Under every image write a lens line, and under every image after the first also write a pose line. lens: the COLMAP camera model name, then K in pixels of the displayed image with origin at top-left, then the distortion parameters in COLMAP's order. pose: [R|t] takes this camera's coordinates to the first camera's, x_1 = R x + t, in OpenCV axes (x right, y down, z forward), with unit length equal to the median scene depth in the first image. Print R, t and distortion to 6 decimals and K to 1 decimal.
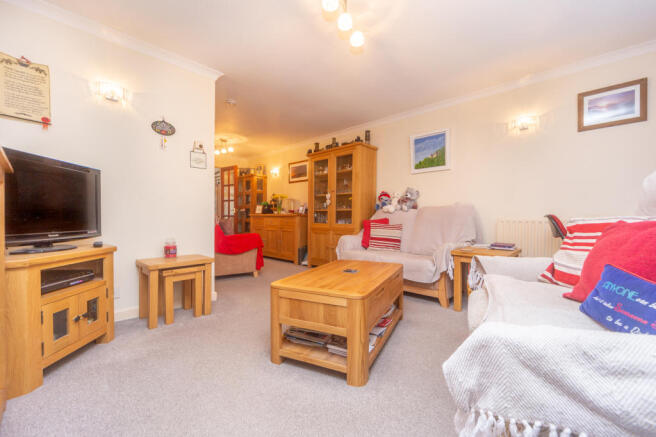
lens RADIAL K [[265.3, 0, 328.0], [0, 265.3, 218.5], [0, 0, 1]] dist [-0.000114, 0.000002]
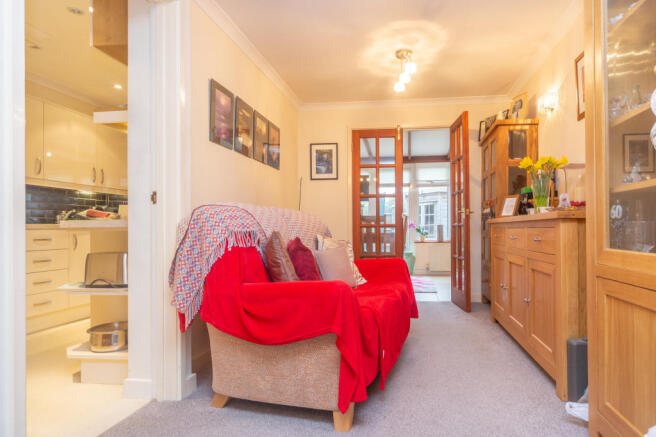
lens RADIAL K [[377.3, 0, 358.8], [0, 377.3, 221.0], [0, 0, 1]] dist [-0.000518, -0.000072]
pose [[0.611755, -0.031227, -0.790431, 0.049064], [0.014767, 0.999497, -0.028057, 0.000414], [0.790909, 0.005491, 0.611909, 0.483328]]
